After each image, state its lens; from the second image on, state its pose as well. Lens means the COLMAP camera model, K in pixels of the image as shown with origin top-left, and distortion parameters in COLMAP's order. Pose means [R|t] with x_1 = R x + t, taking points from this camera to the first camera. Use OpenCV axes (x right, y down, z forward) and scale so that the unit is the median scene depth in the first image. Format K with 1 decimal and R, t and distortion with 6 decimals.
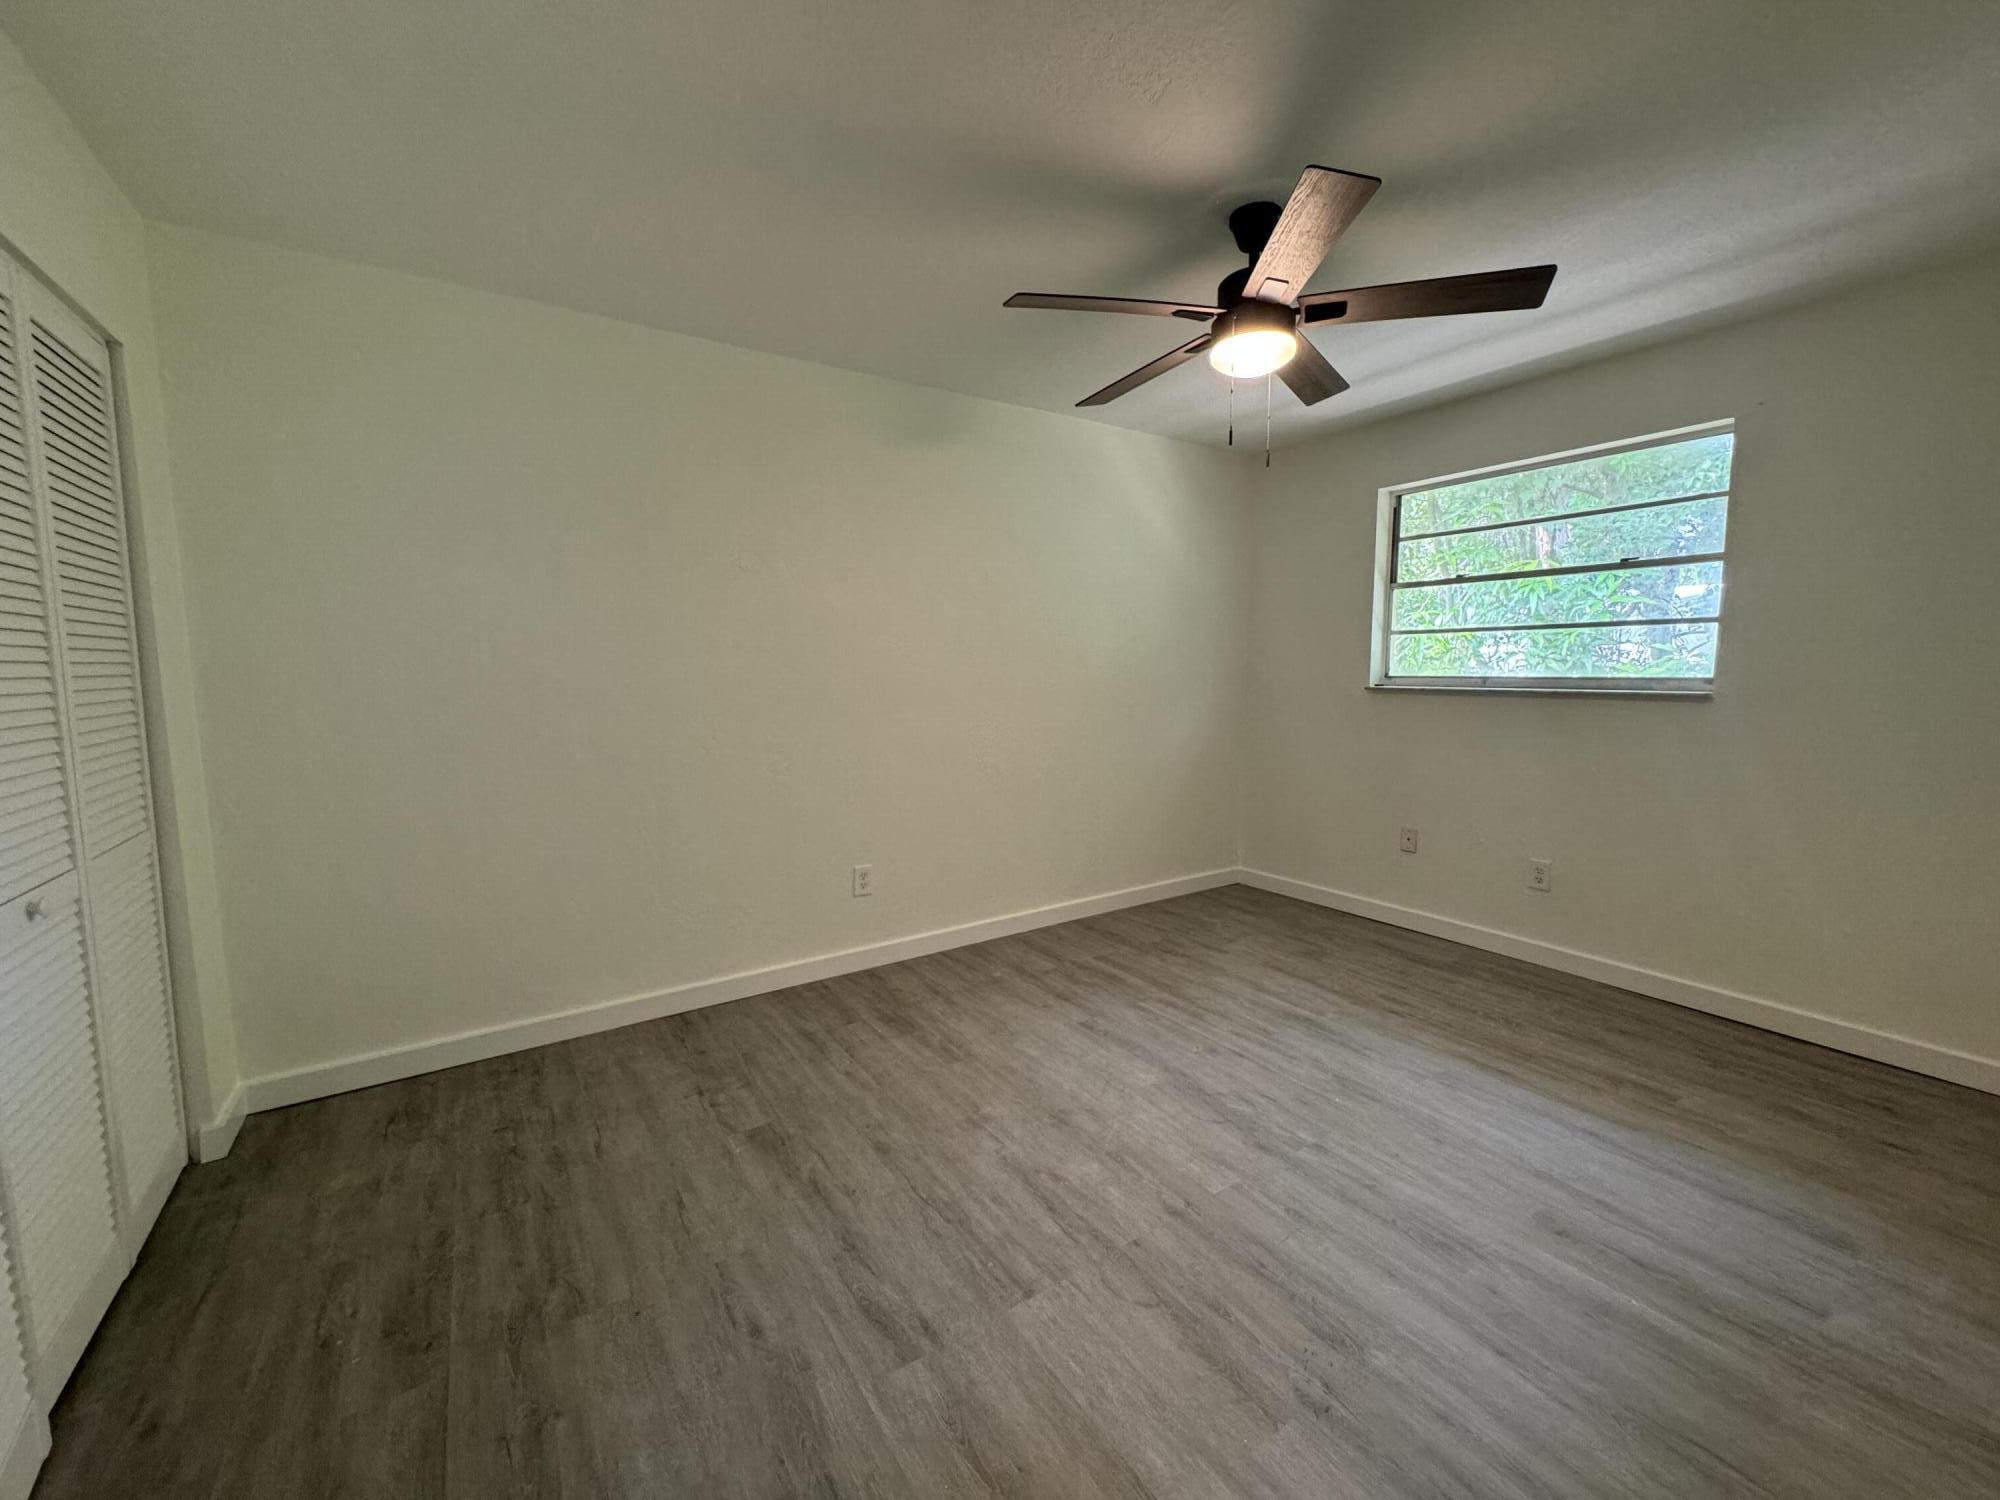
lens RADIAL K [[799.2, 0, 1000.9], [0, 799.2, 757.0], [0, 0, 1]] dist [0.000261, -0.000058]
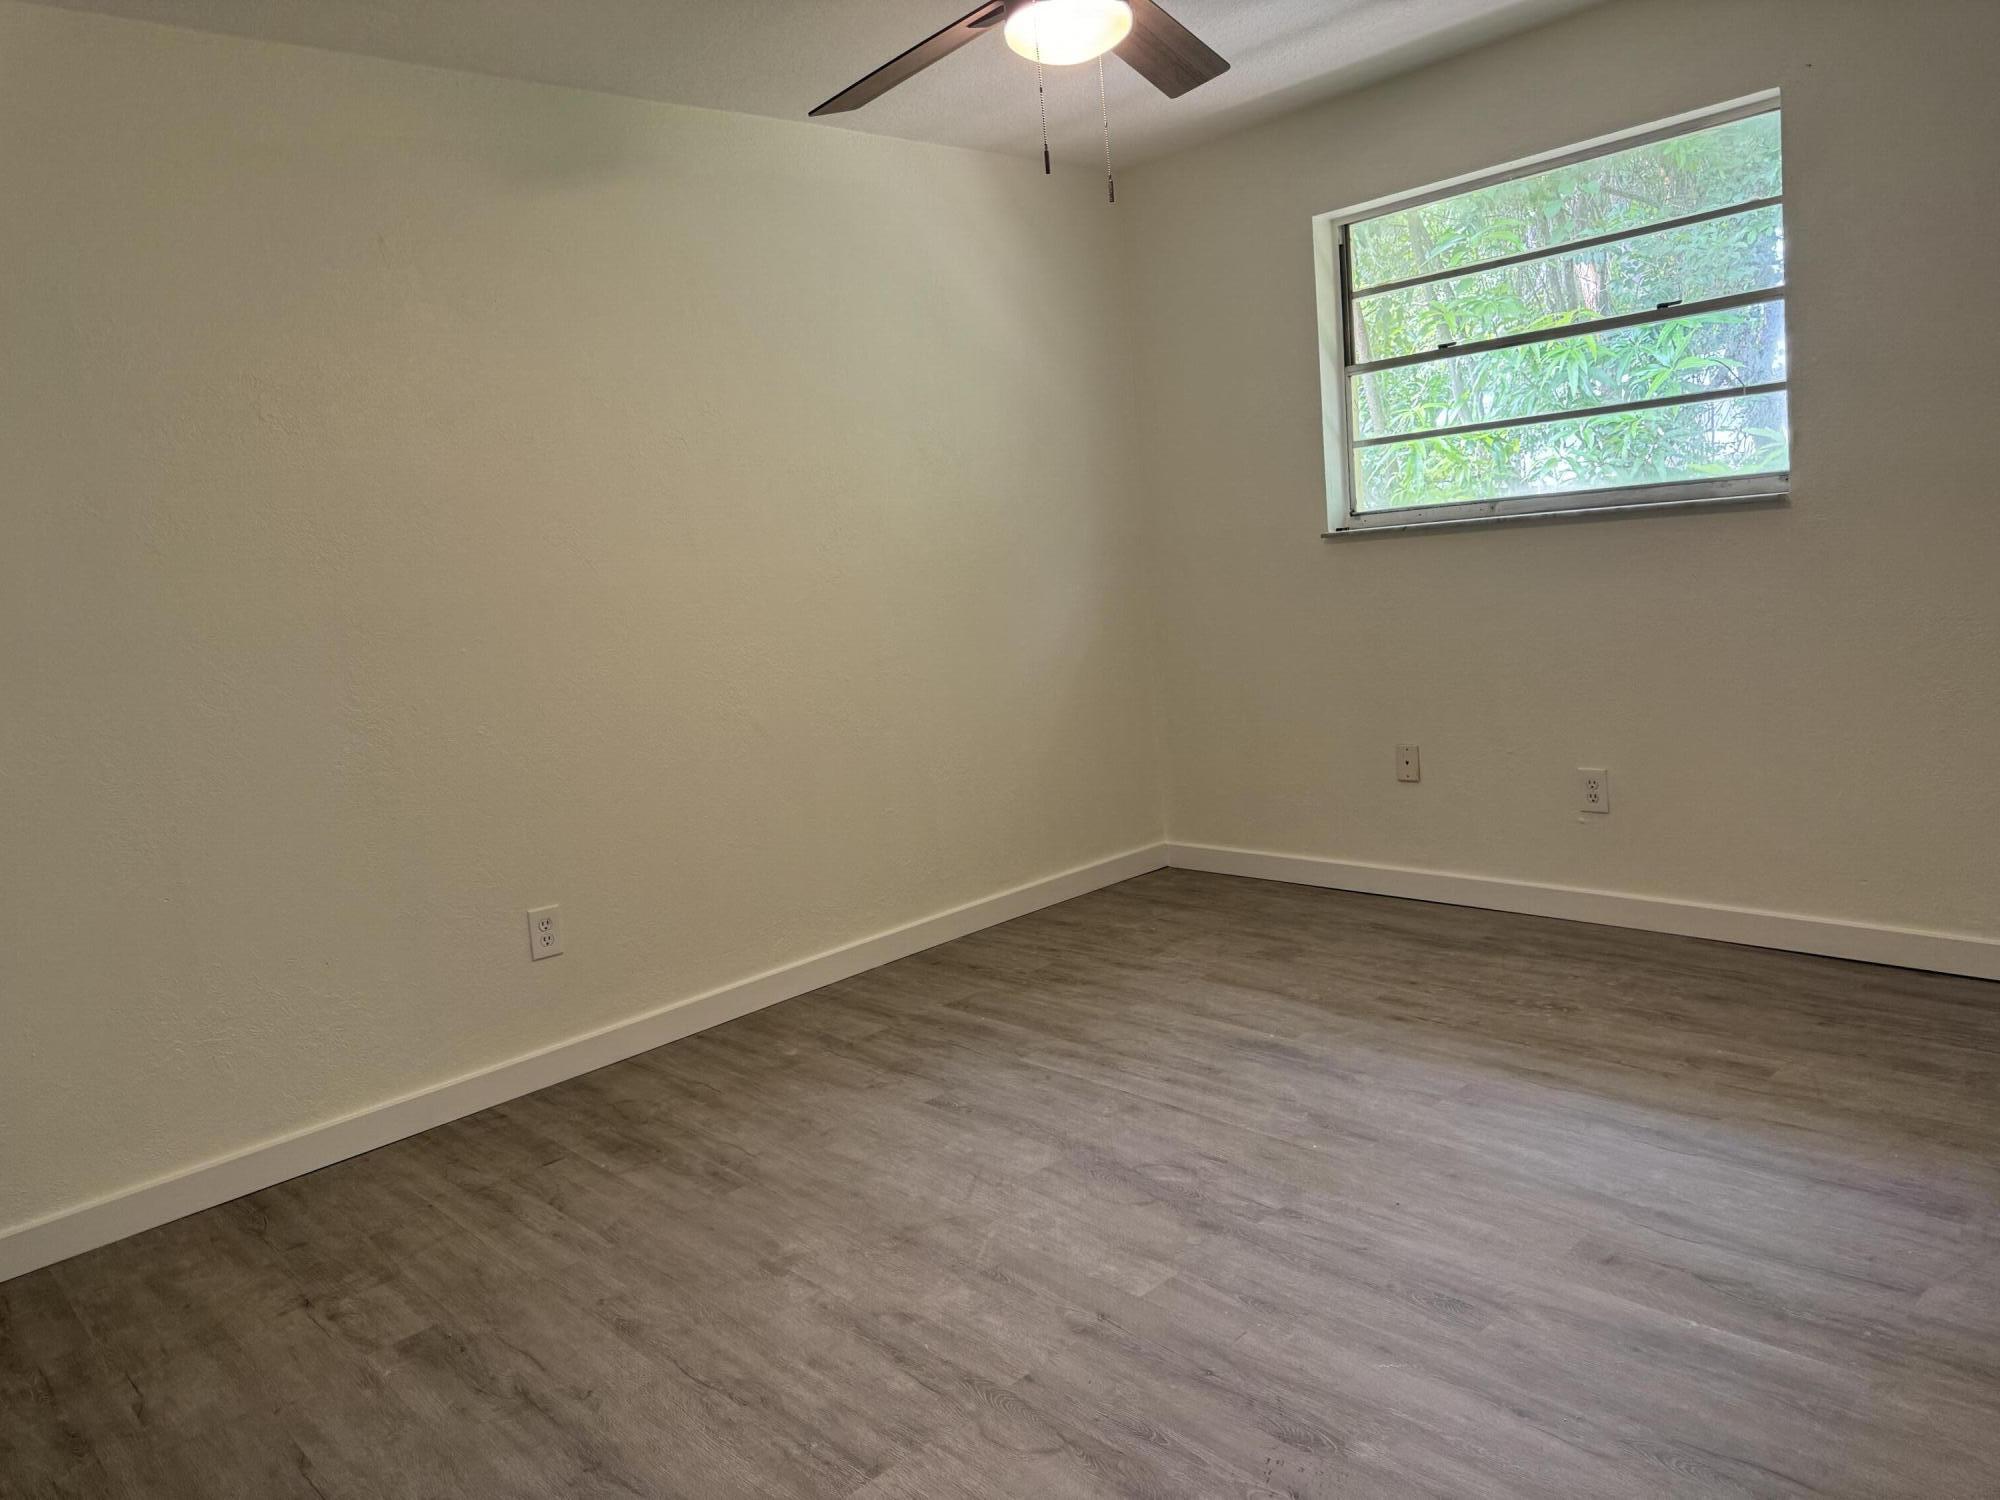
lens RADIAL K [[1415.5, 0, 1000.0], [0, 1415.5, 750.0], [0, 0, 1]] dist [0.056685, -0.072880]
pose [[0.981476, -0.112528, 0.155058, 0.013031], [0.108523, 0.993509, 0.034085, 0.027478], [-0.157887, -0.016626, 0.987317, -0.124923]]
